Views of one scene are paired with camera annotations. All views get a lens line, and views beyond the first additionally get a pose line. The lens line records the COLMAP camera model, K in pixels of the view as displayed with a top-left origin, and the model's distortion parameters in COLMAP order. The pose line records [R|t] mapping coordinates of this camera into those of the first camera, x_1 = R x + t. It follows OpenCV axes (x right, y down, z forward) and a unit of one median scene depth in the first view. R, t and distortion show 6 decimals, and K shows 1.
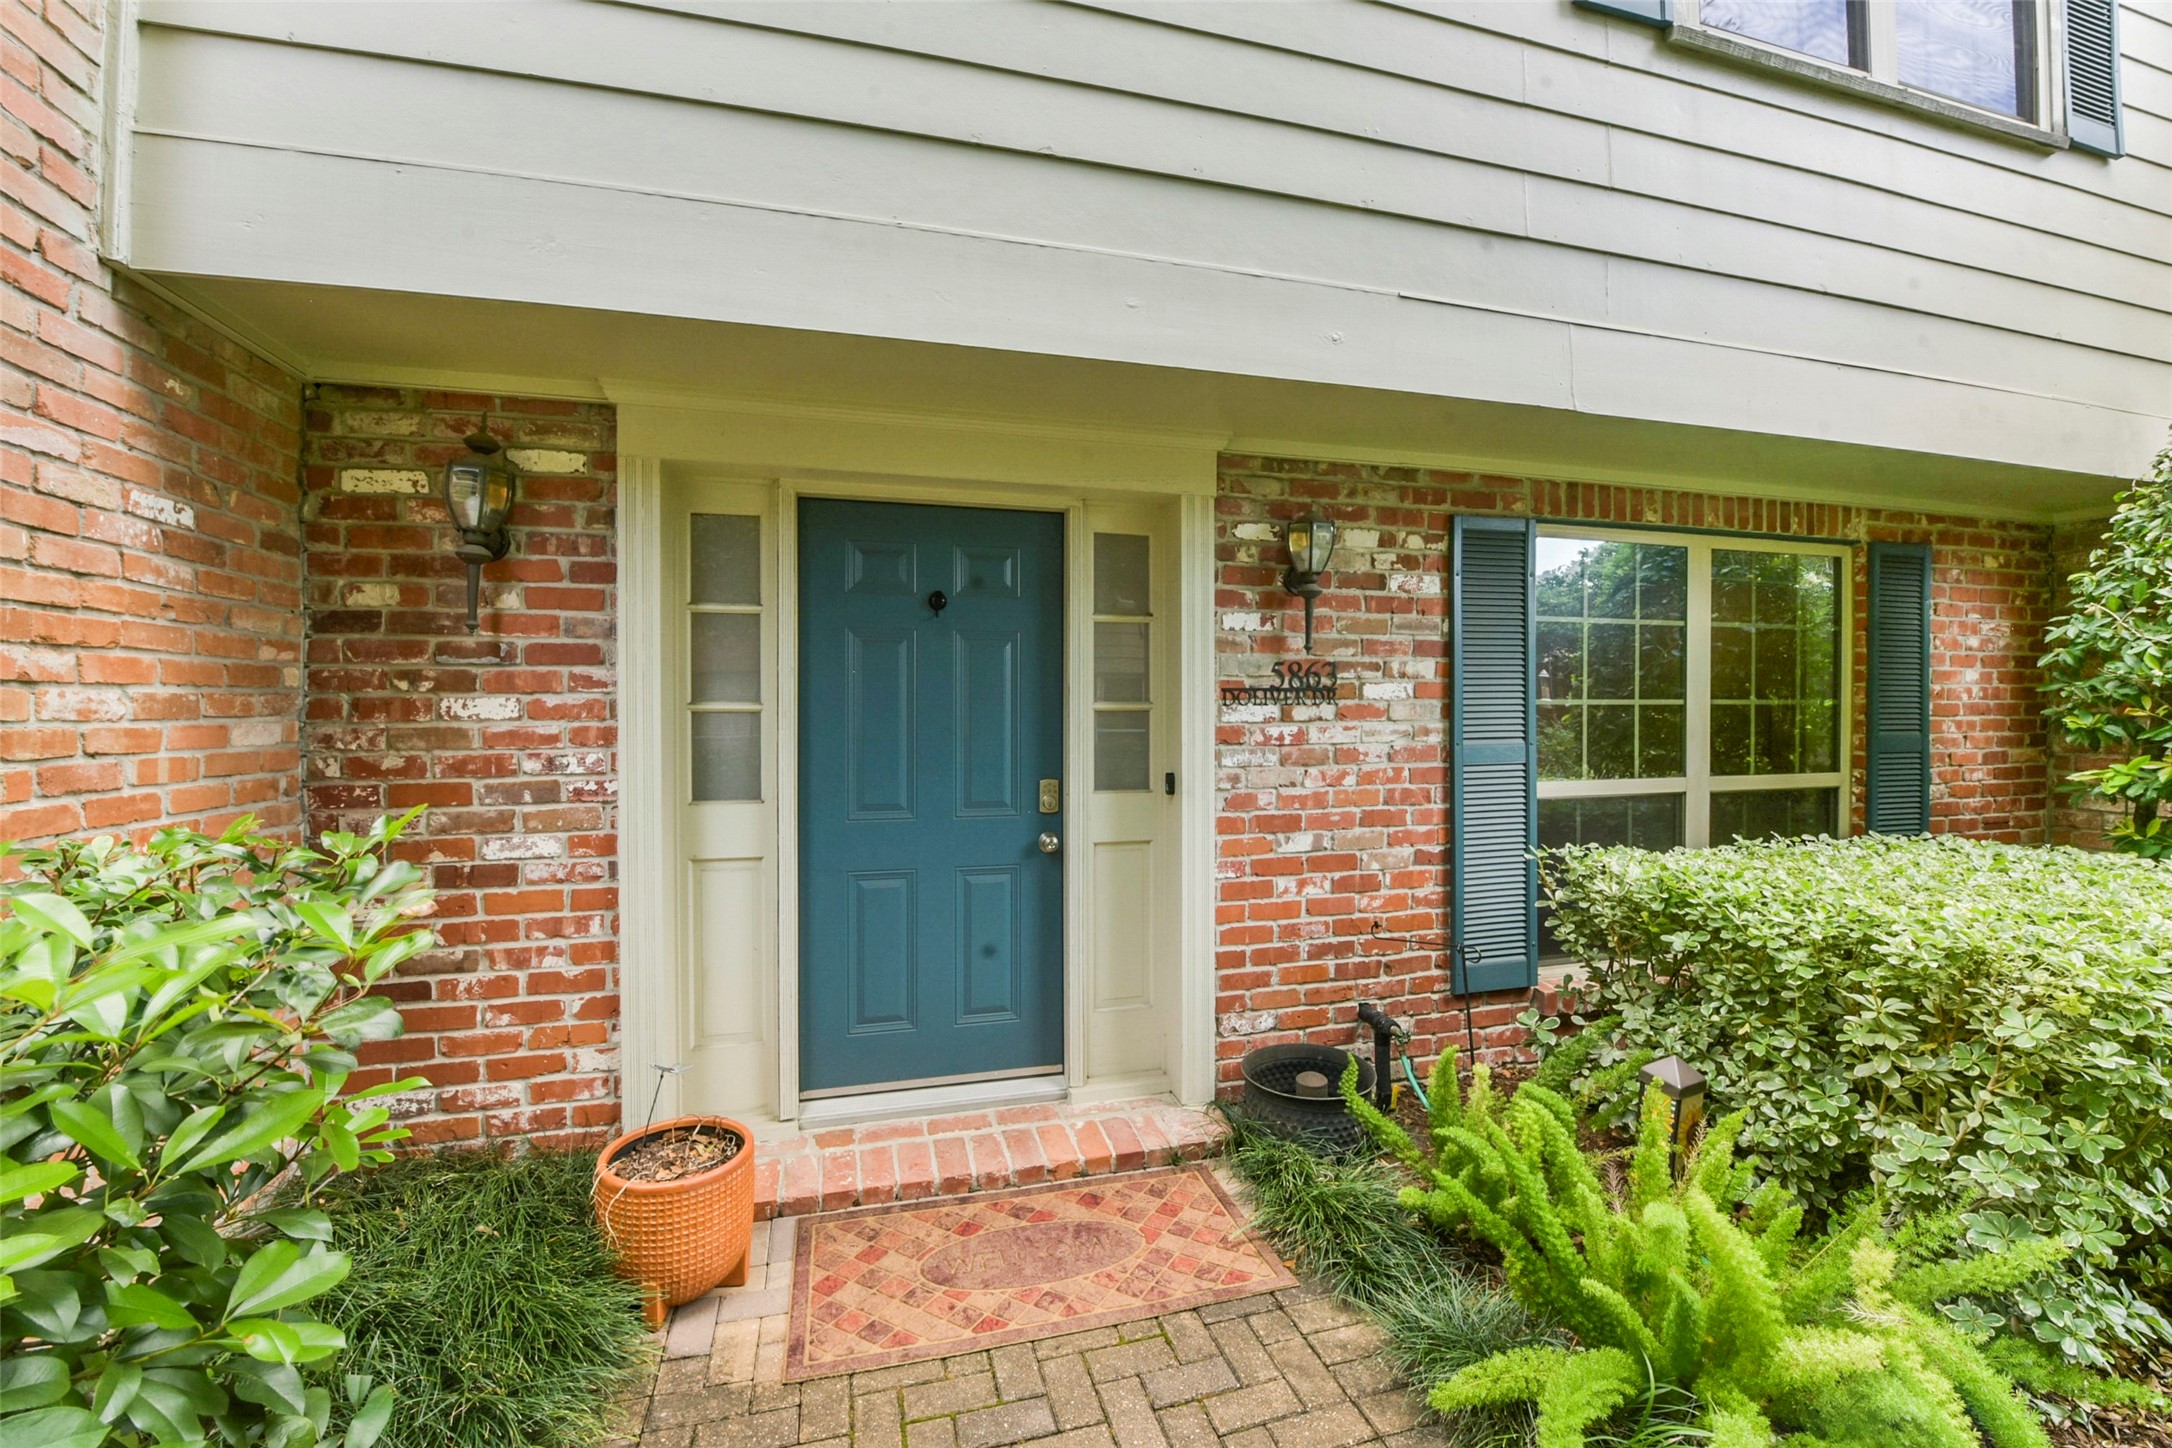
lens RADIAL K [[885.6, 0, 1093.8], [0, 885.6, 723.8], [0, 0, 1]] dist [-0.021487, -0.000258]
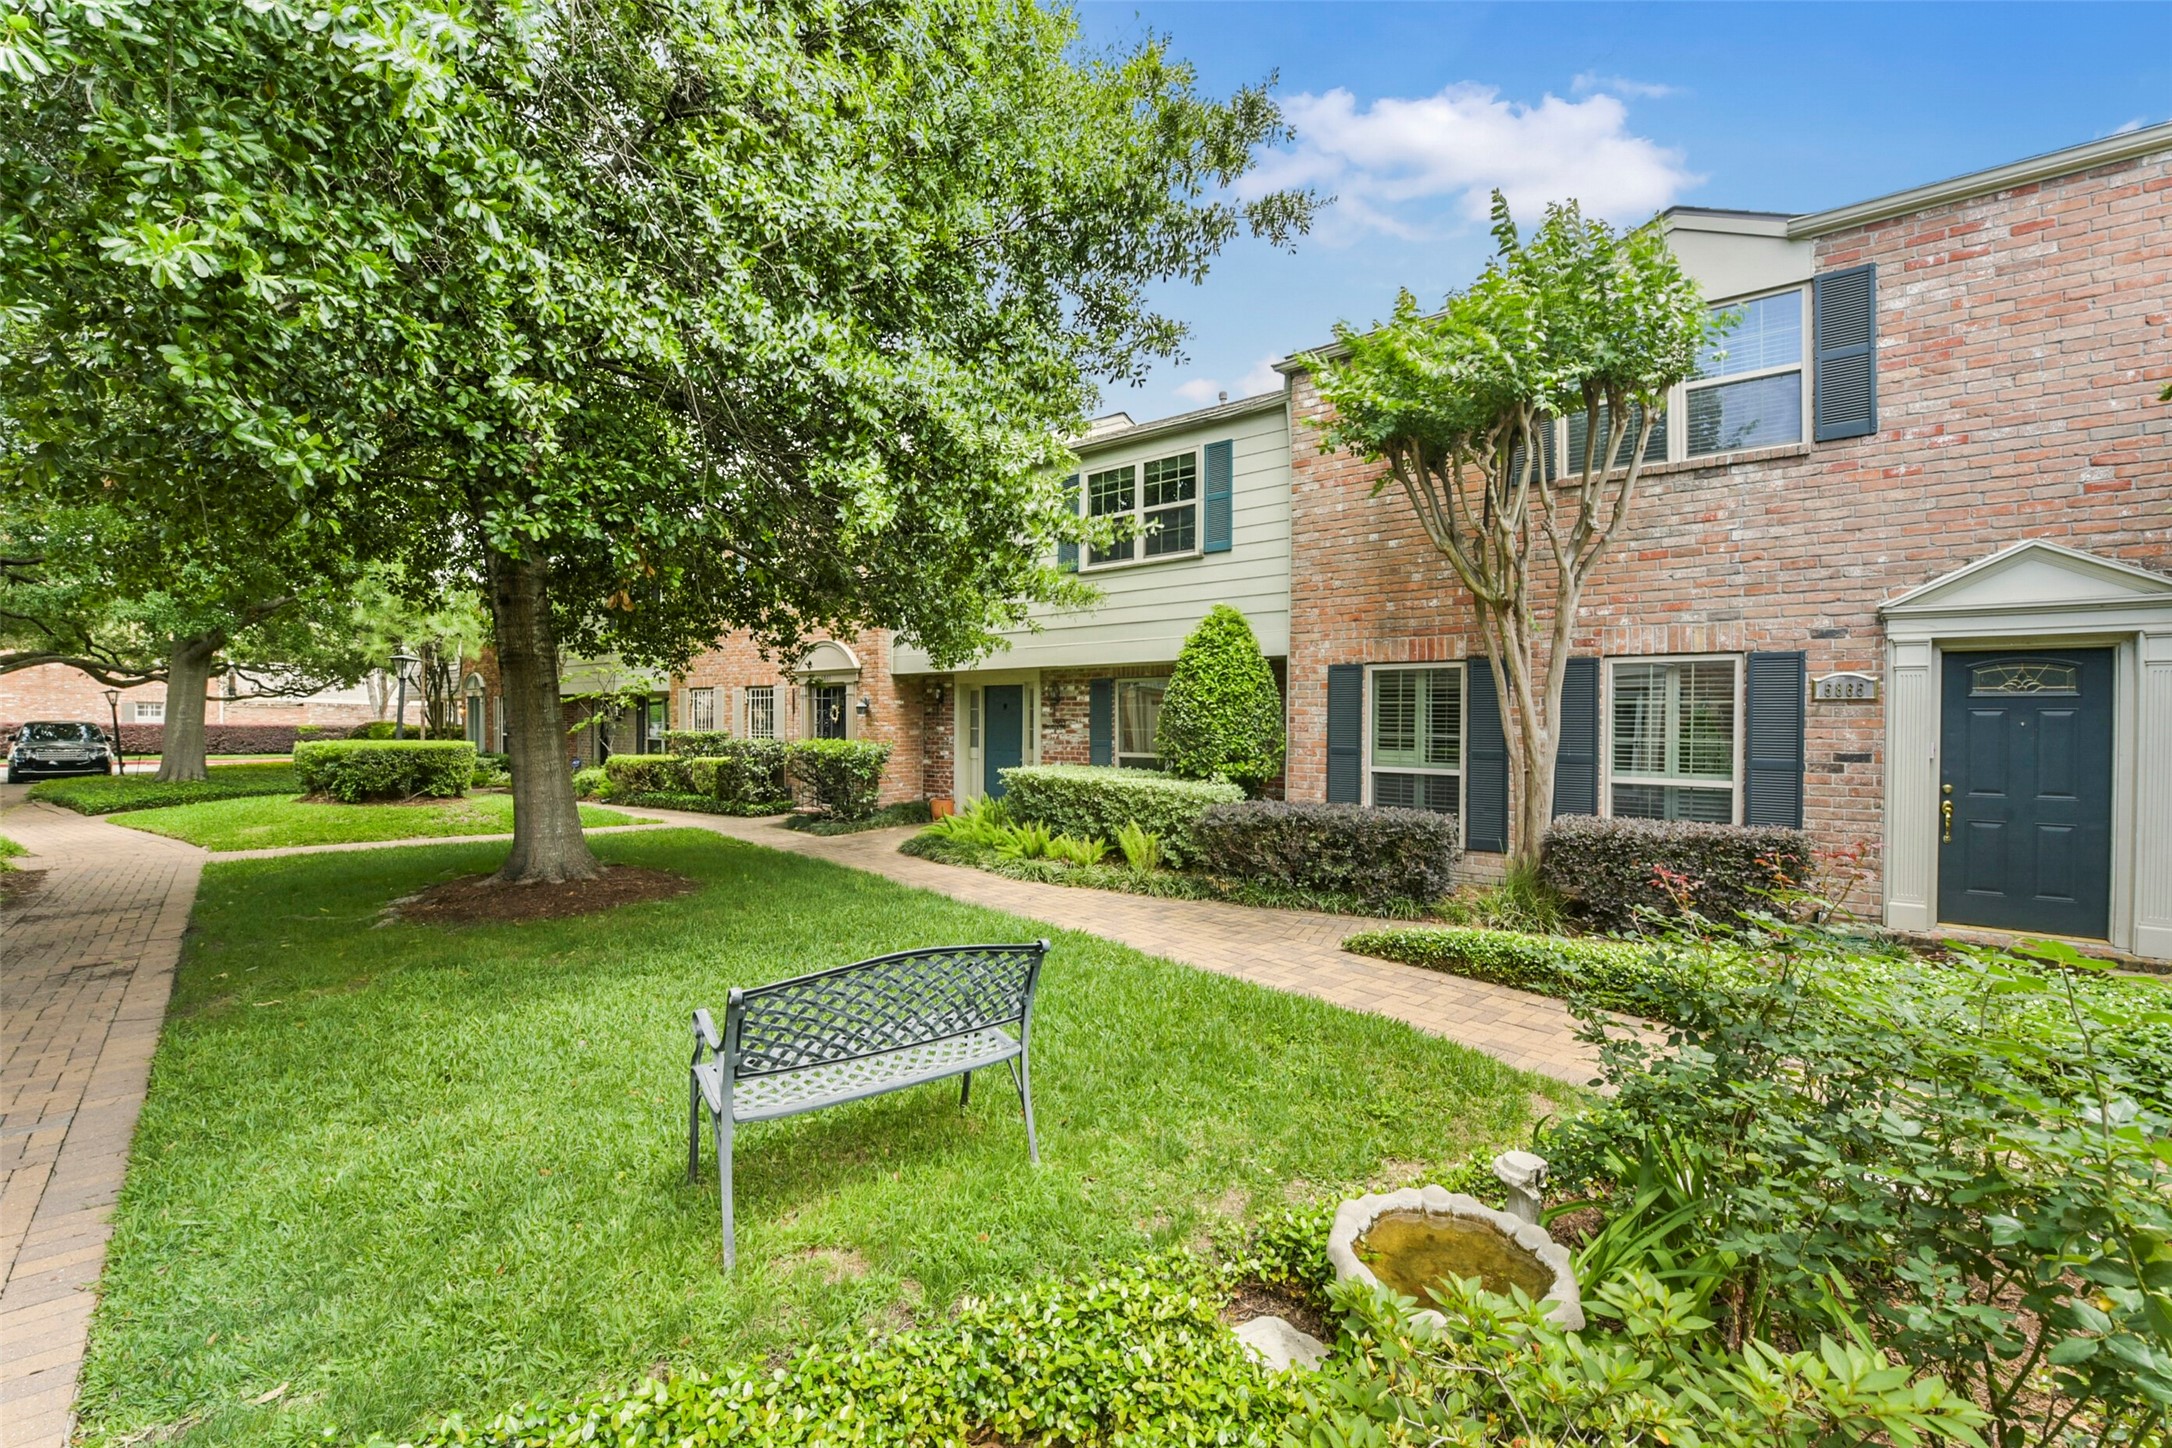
lens RADIAL K [[885.6, 0, 1093.8], [0, 885.6, 723.8], [0, 0, 1]] dist [-0.021487, -0.000258]
pose [[0.584820, 0.011120, -0.811087, 3.756889], [-0.009485, 0.999931, 0.006869, -0.079424], [0.811108, 0.003676, 0.584885, -1.302454]]
